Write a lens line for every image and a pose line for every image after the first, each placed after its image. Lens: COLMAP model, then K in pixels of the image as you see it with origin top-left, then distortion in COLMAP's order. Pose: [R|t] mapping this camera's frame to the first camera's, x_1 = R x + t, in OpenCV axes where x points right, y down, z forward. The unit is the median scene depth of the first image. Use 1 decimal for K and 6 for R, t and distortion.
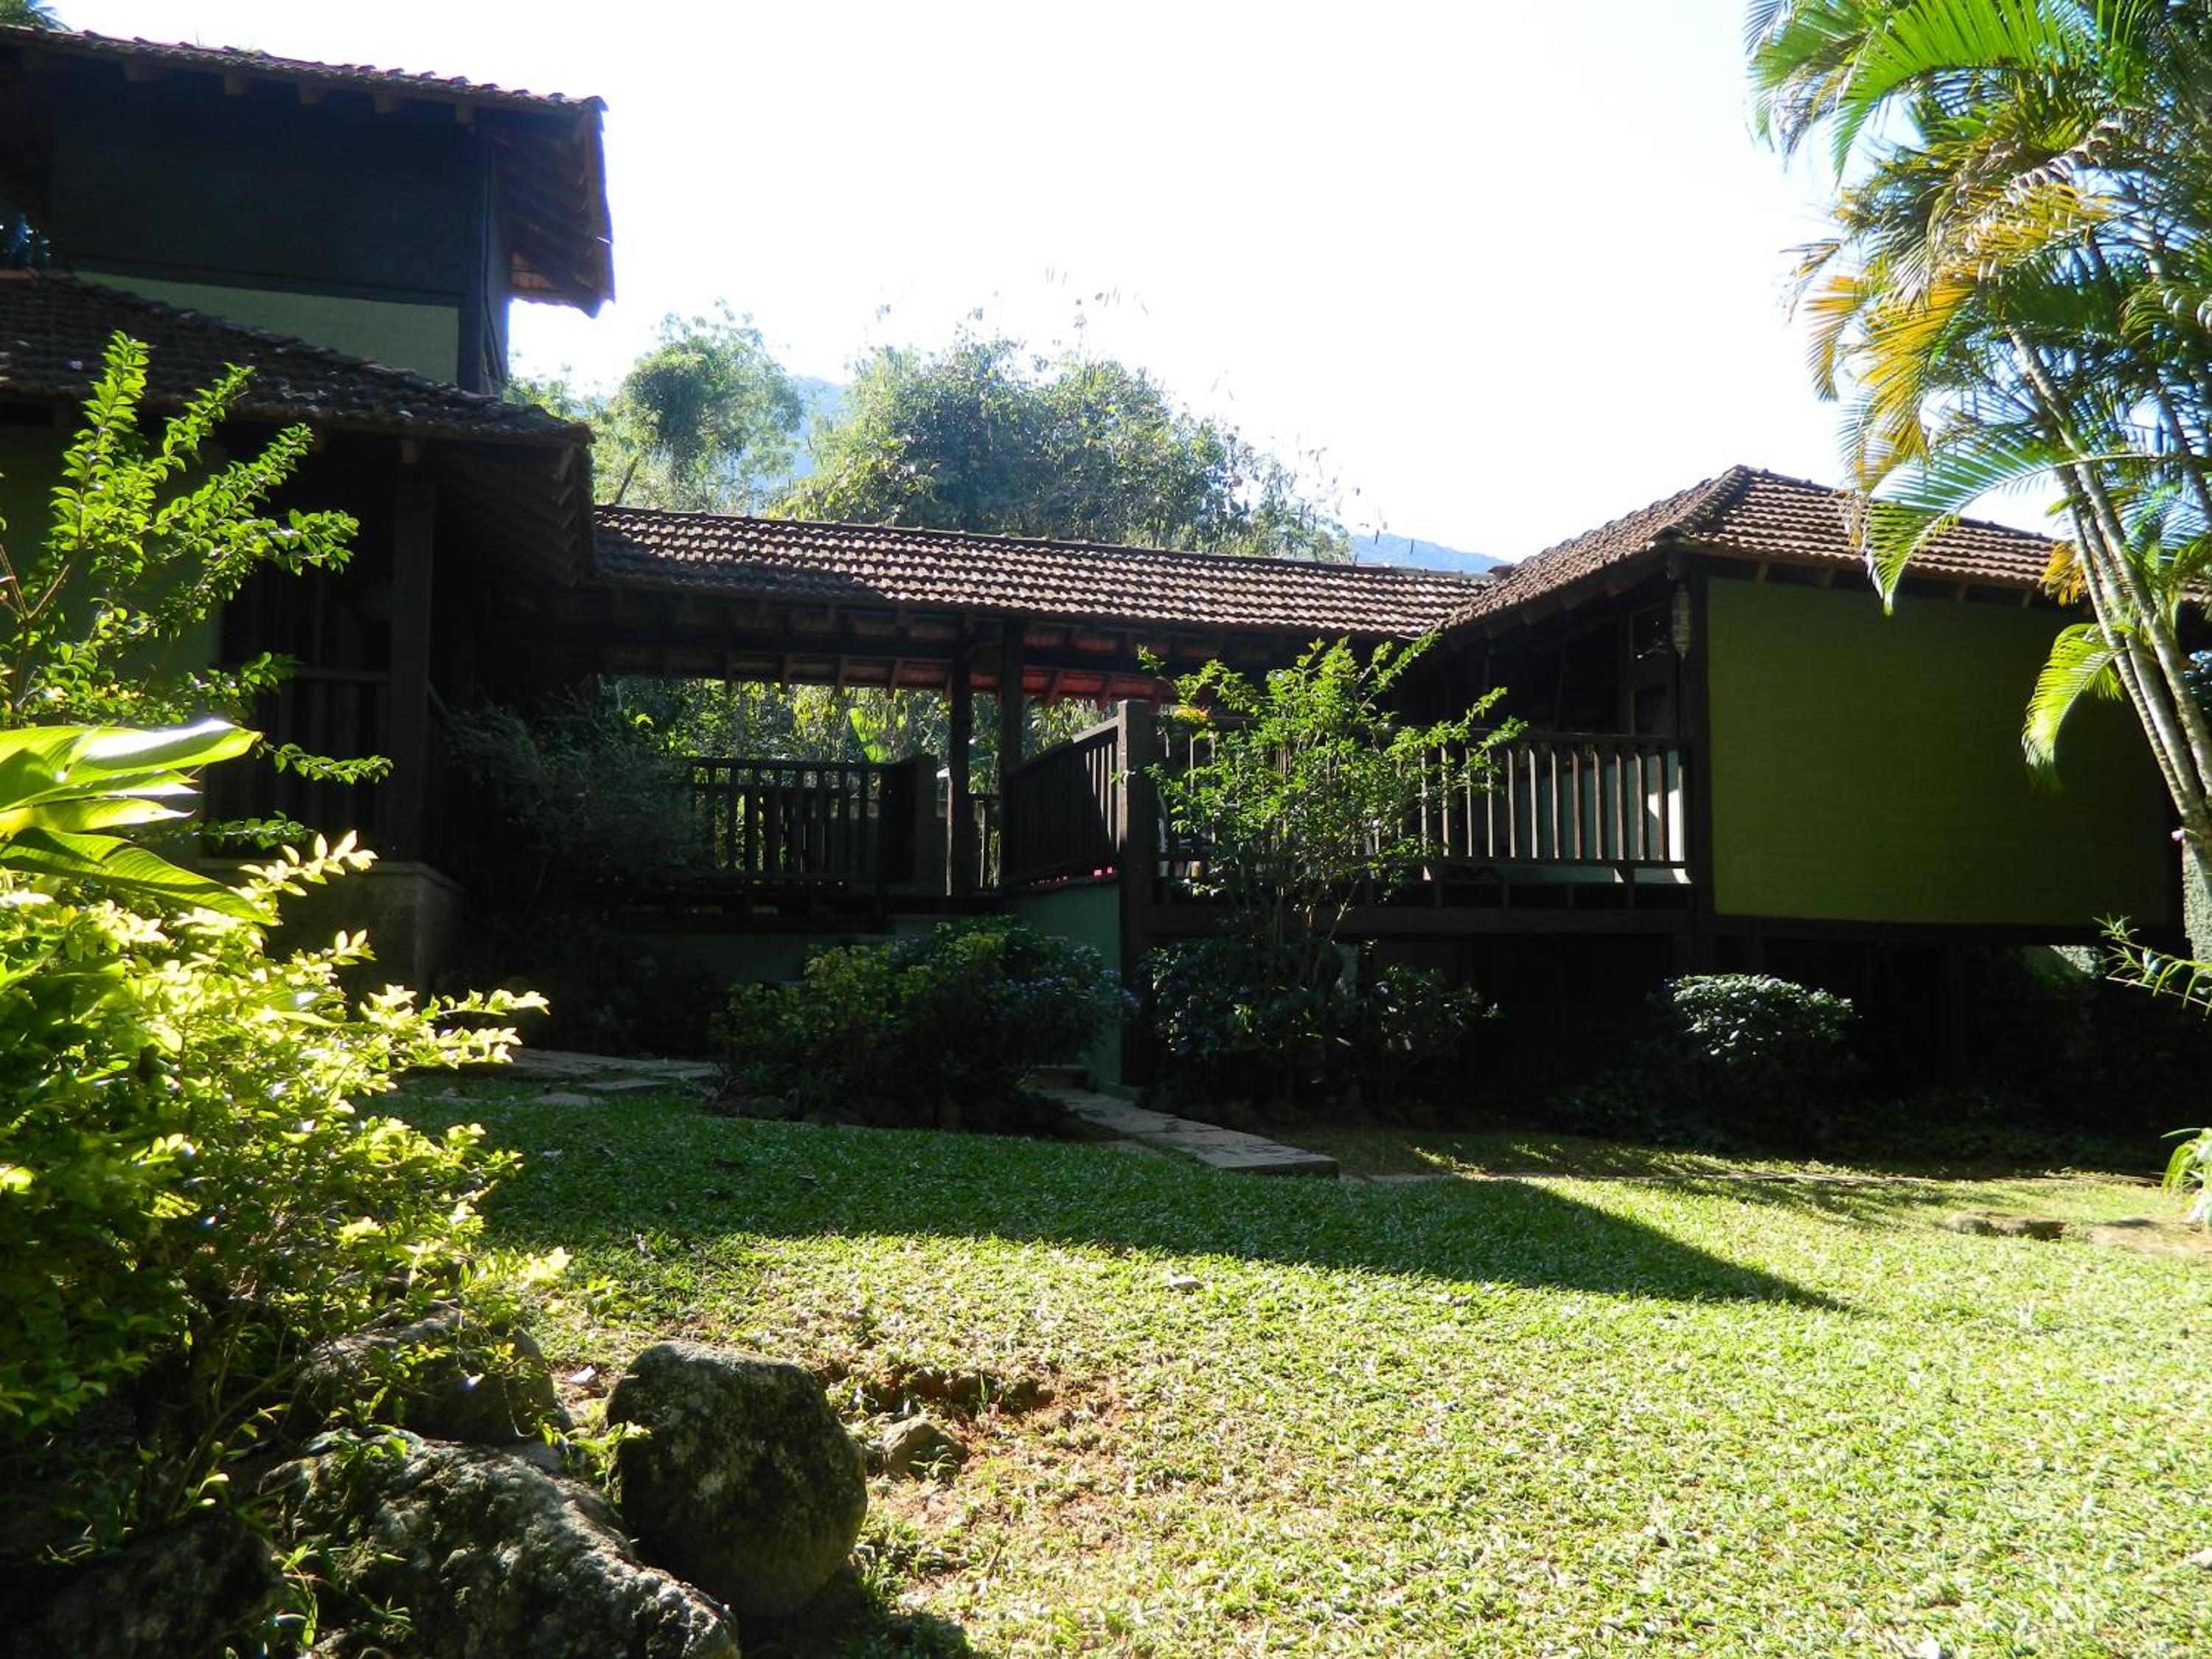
lens RADIAL K [[1624.3, 0, 1099.5], [0, 1624.3, 835.5], [0, 0, 1]] dist [-0.009302, 0.009635]
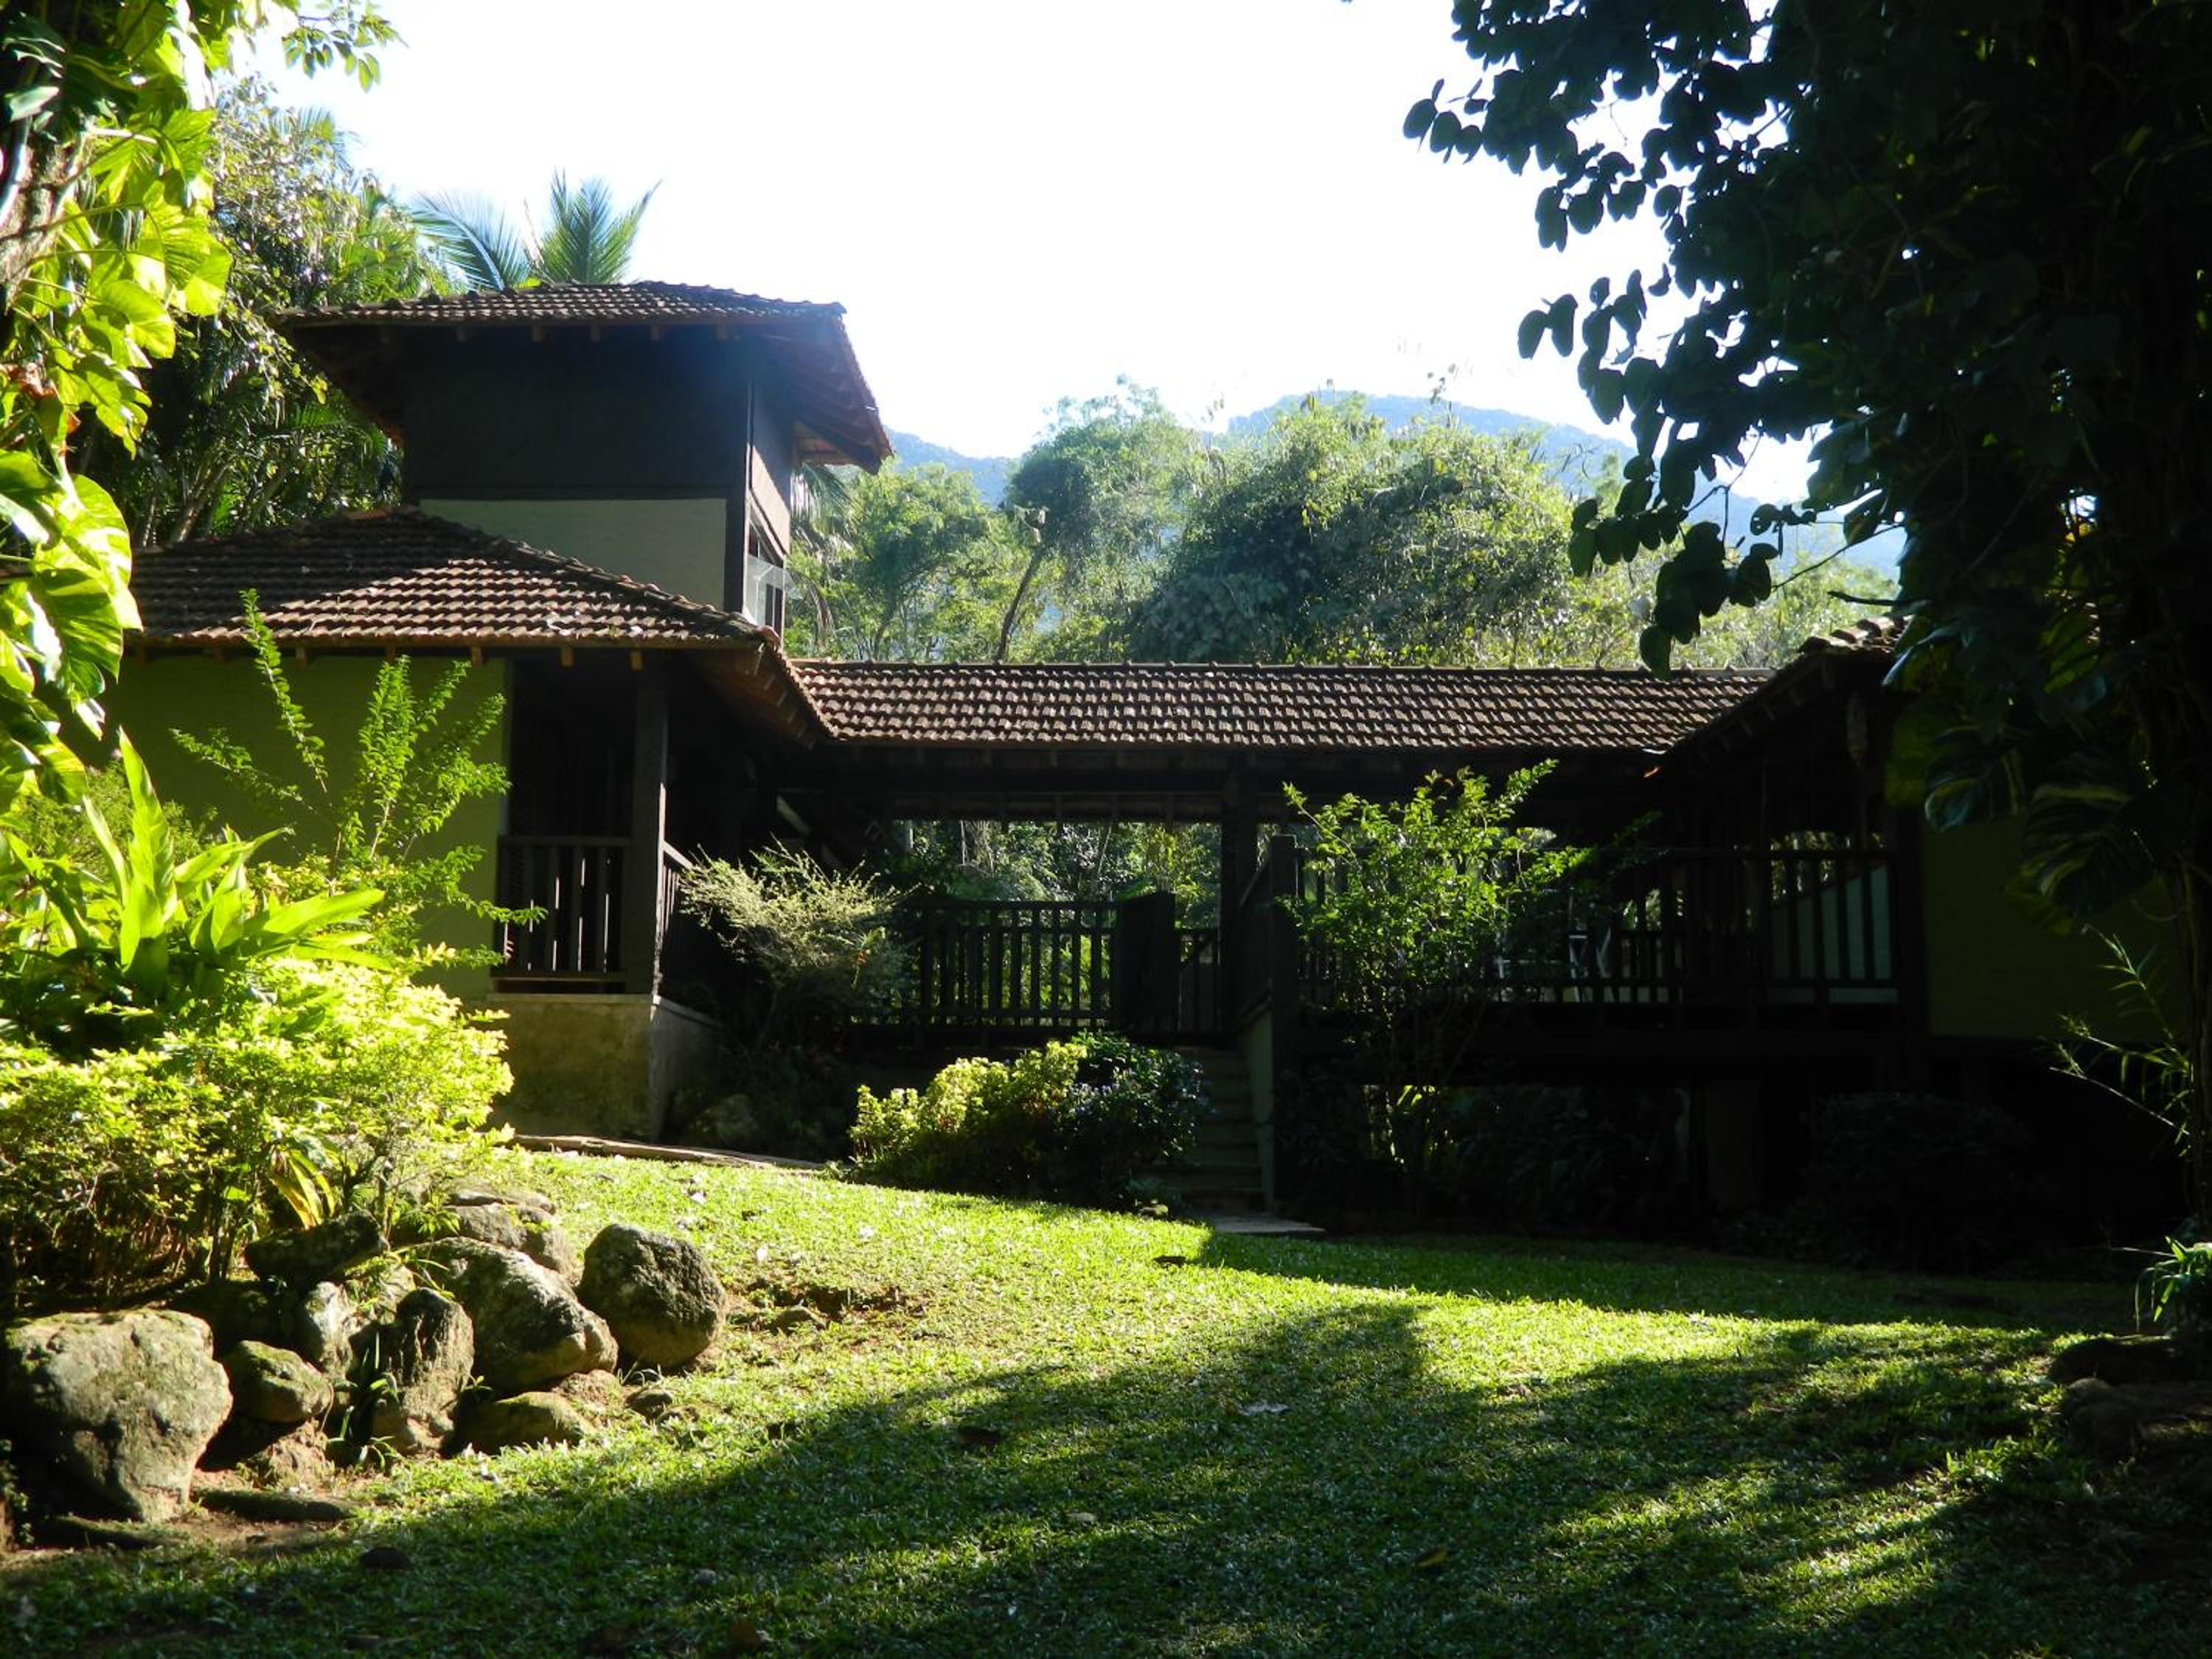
lens RADIAL K [[2241.8, 0, 1114.5], [0, 2241.8, 816.2], [0, 0, 1]] dist [0.006349, 0.000000]
pose [[0.957169, -0.039501, -0.286822, 0.346454], [0.016222, 0.996410, -0.083088, 0.025629], [0.289074, 0.074877, 0.954374, -0.440863]]
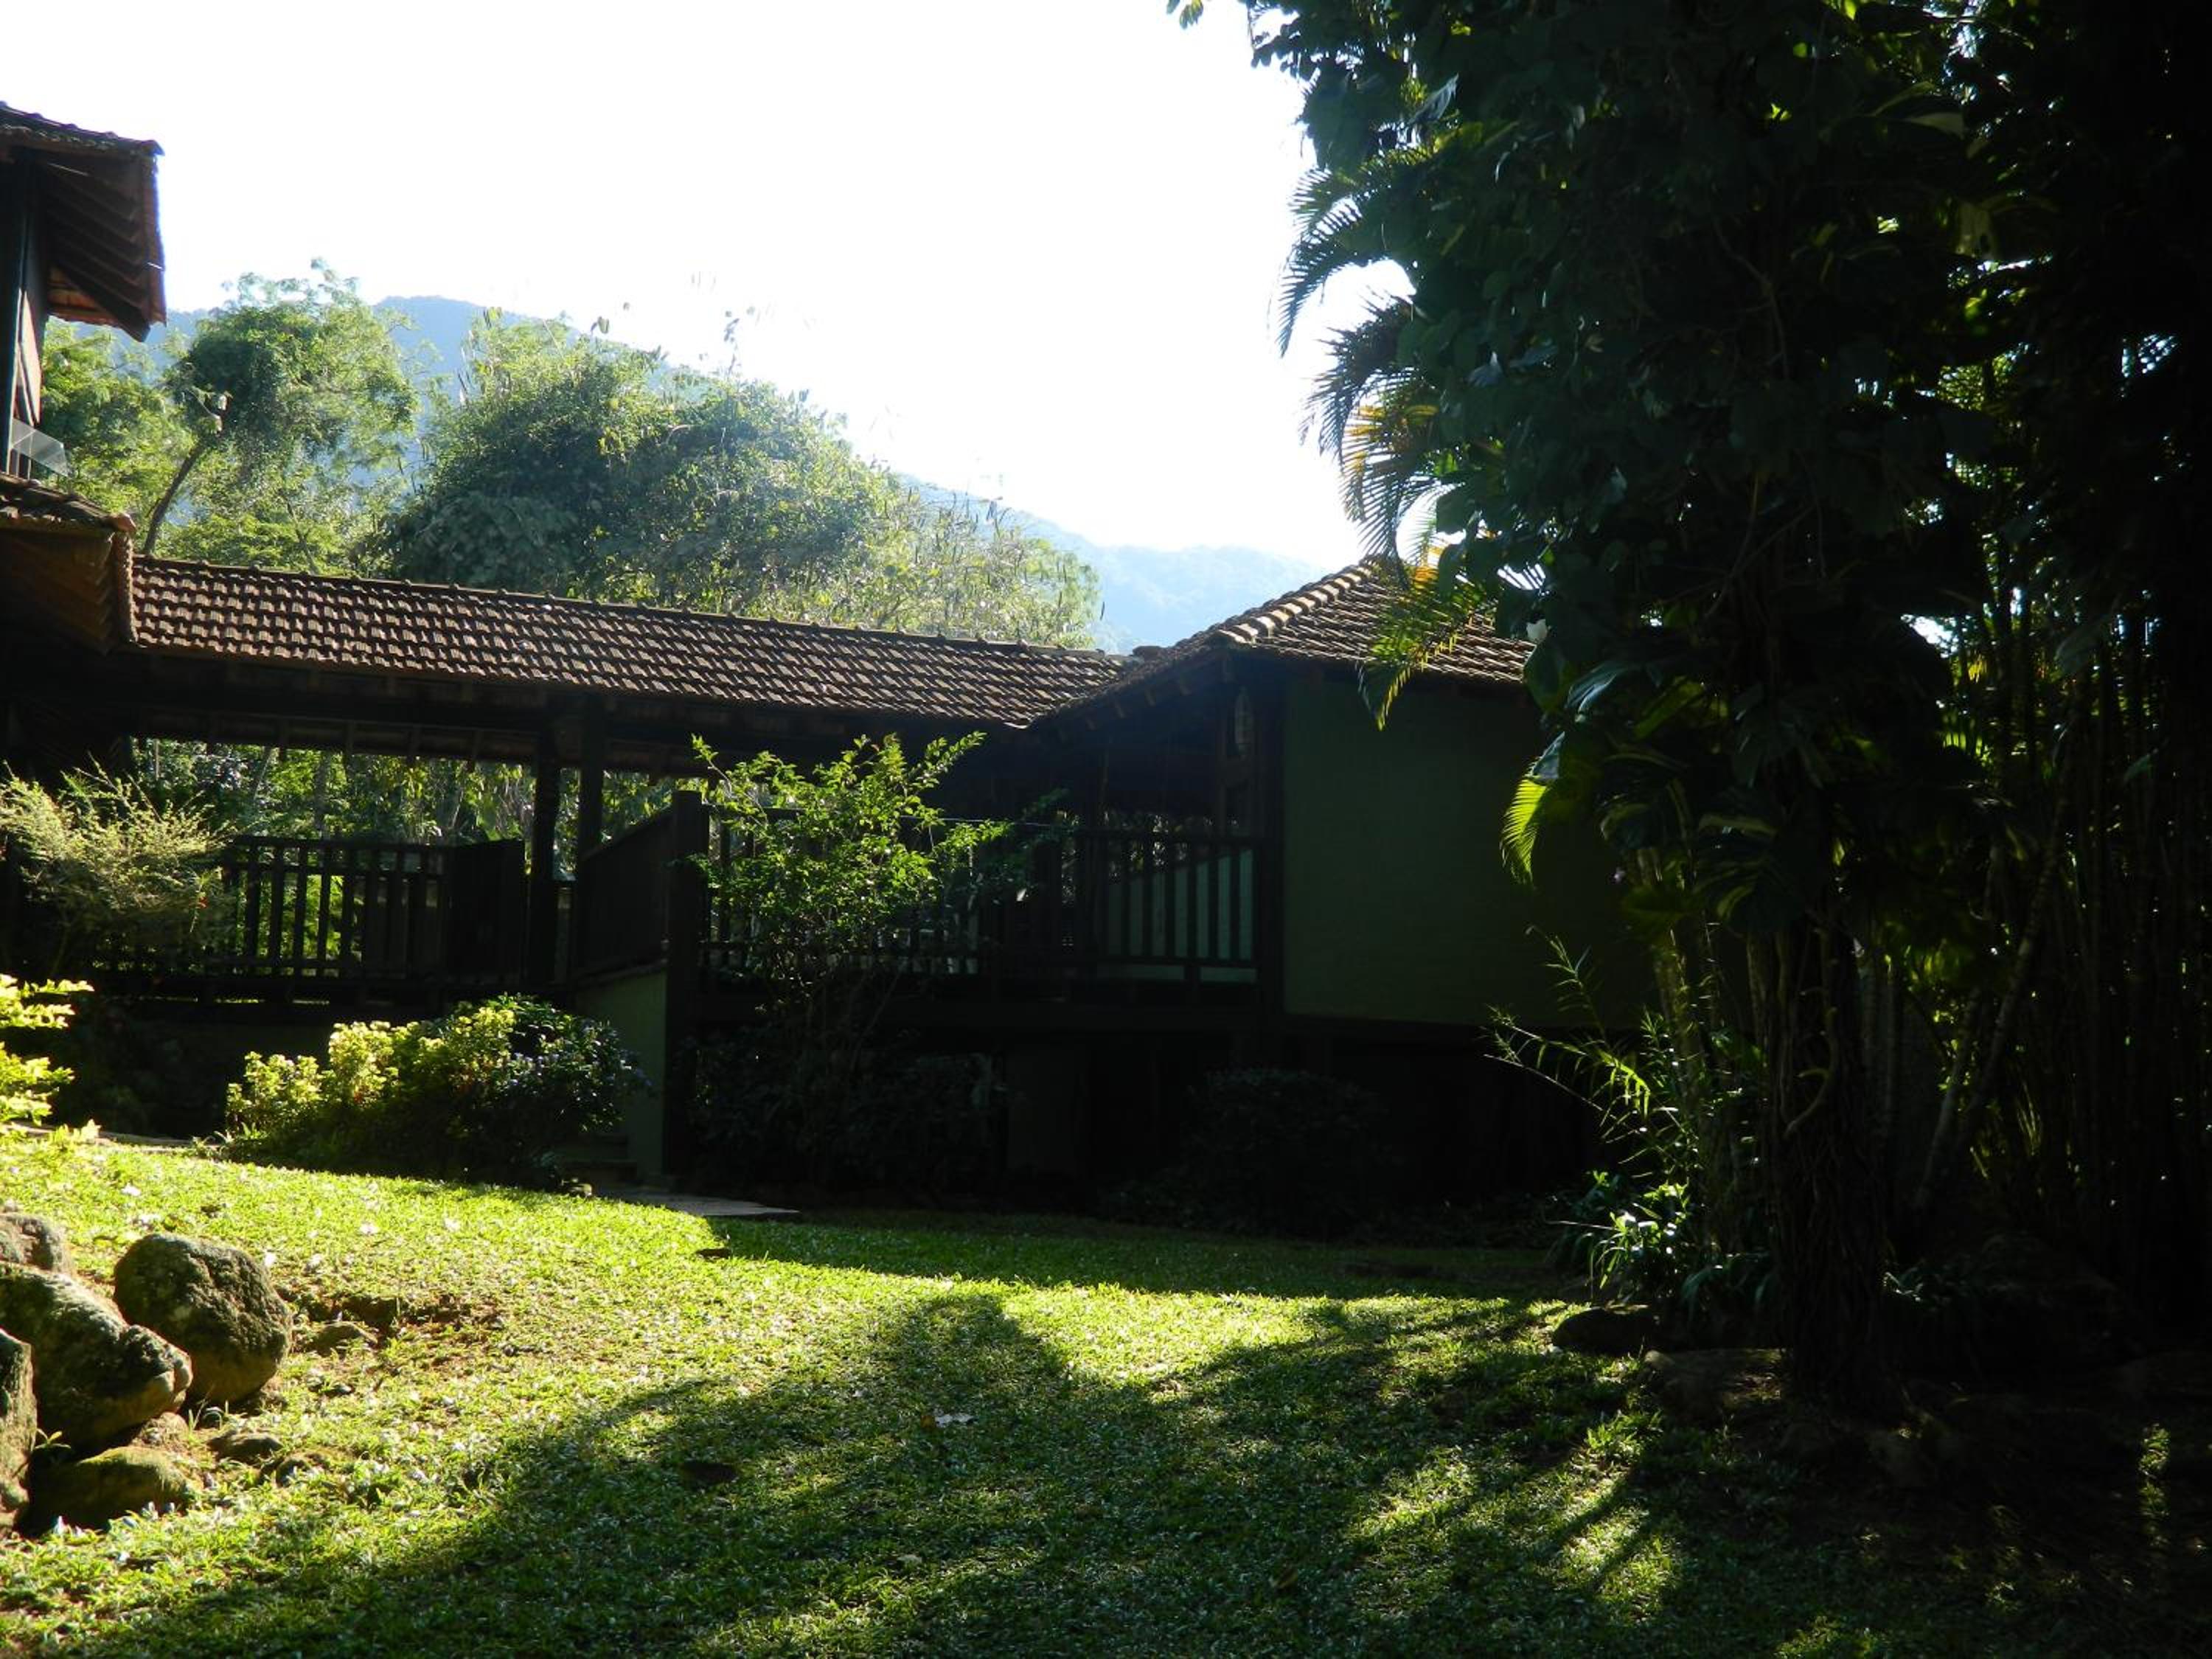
lens RADIAL K [[2241.8, 0, 1115.9], [0, 2241.8, 817.9], [0, 0, 1]] dist [0.006349, 0.000000]
pose [[0.993041, 0.022628, 0.115577, 0.129248], [-0.016144, 0.998259, -0.056725, 0.009514], [-0.116660, 0.054465, 0.991677, -0.419789]]
